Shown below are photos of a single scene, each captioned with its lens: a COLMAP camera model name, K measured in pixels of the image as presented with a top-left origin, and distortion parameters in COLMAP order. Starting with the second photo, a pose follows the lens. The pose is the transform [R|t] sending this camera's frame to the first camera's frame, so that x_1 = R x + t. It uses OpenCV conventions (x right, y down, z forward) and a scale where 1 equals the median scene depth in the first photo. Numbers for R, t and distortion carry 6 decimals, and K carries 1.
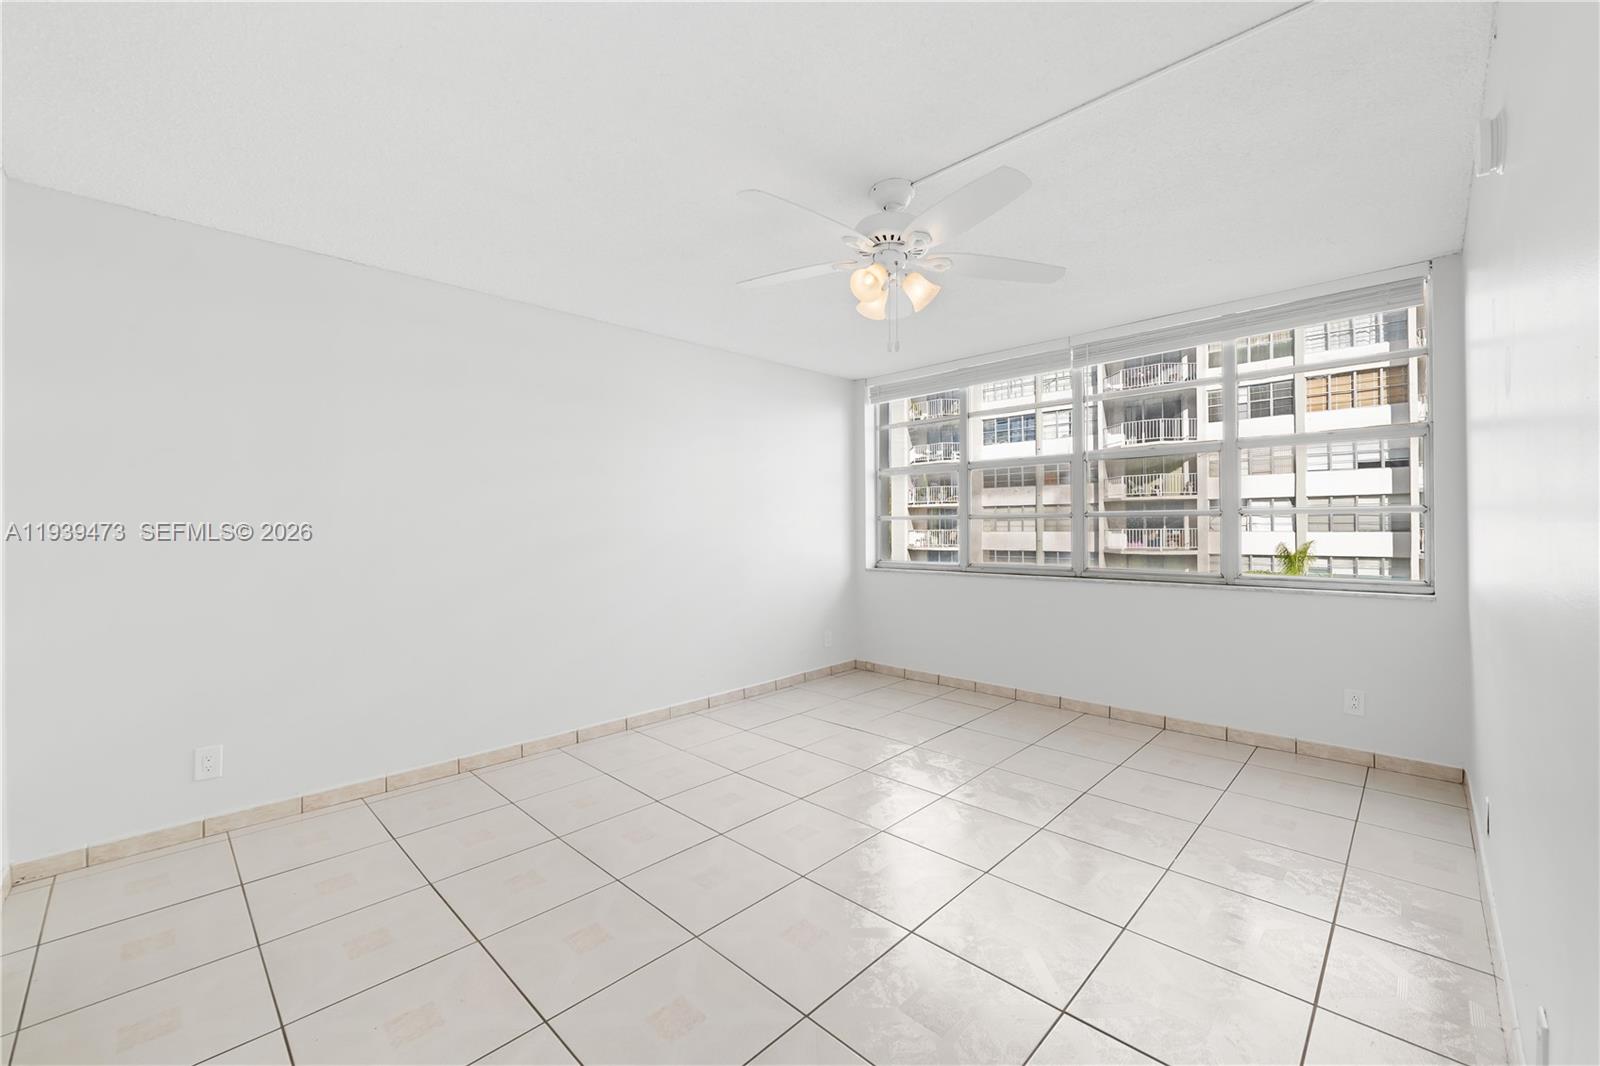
lens RADIAL K [[636.2, 0, 802.9], [0, 636.2, 524.3], [0, 0, 1]] dist [-0.000457, -0.000297]
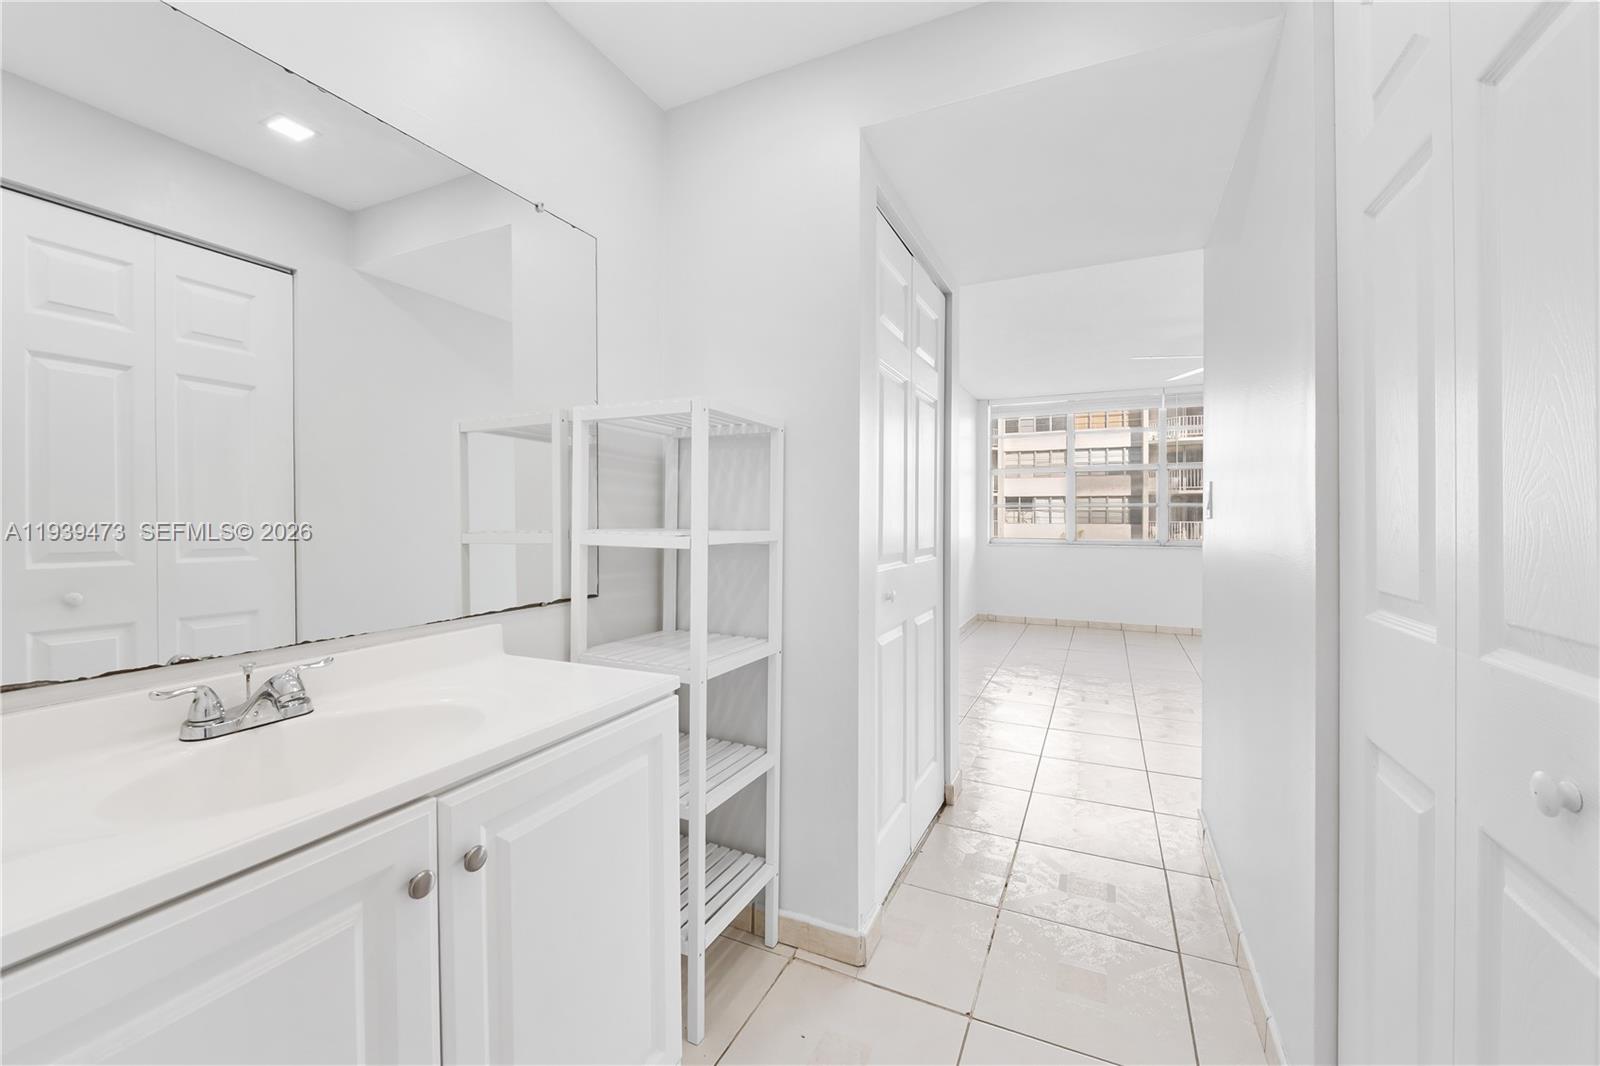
lens RADIAL K [[652.9, 0, 789.6], [0, 652.9, 525.0], [0, 0, 1]] dist [-0.000001, -0.000126]
pose [[0.941642, 0.004501, 0.336587, -0.184835], [-0.008553, 0.999908, 0.010558, 0.004884], [-0.336508, -0.012821, 0.941593, -0.033962]]
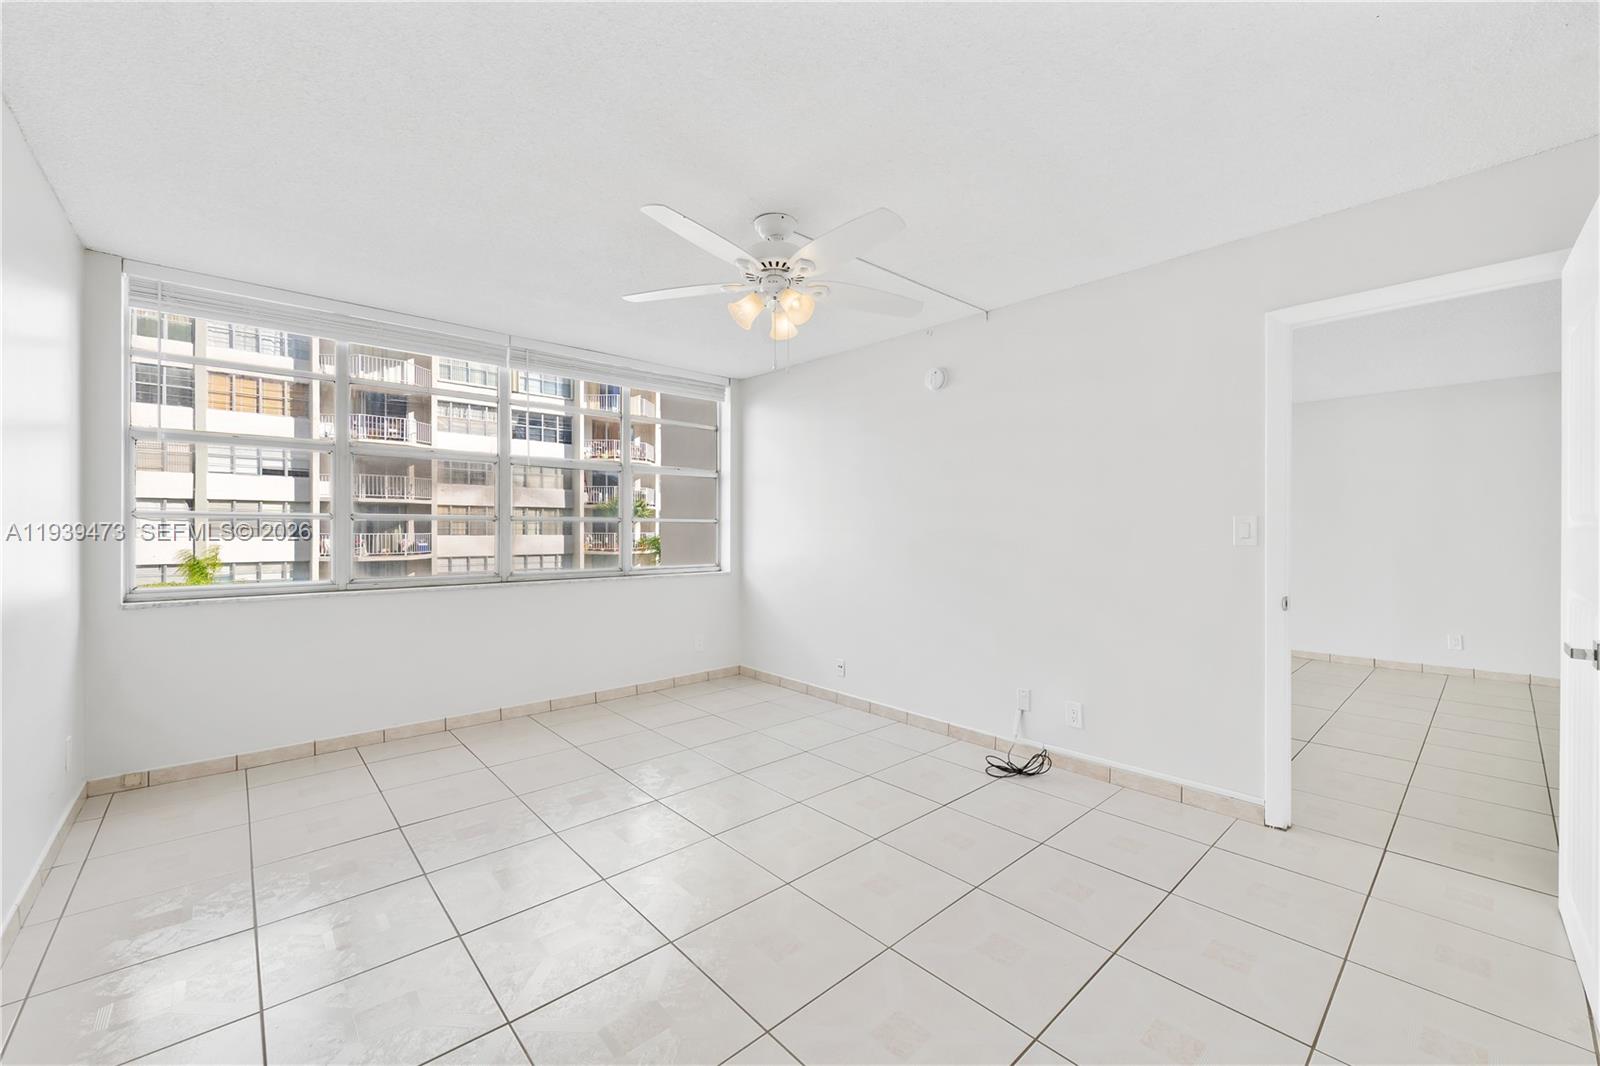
lens RADIAL K [[631.4, 0, 808.4], [0, 631.4, 532.5], [0, 0, 1]] dist [0.000390, -0.000512]
pose [[0.064827, 0.003047, 0.997892, -0.072610], [-0.007169, 0.999971, -0.002588, 0.000911], [-0.997871, -0.006986, 0.064847, 0.067354]]
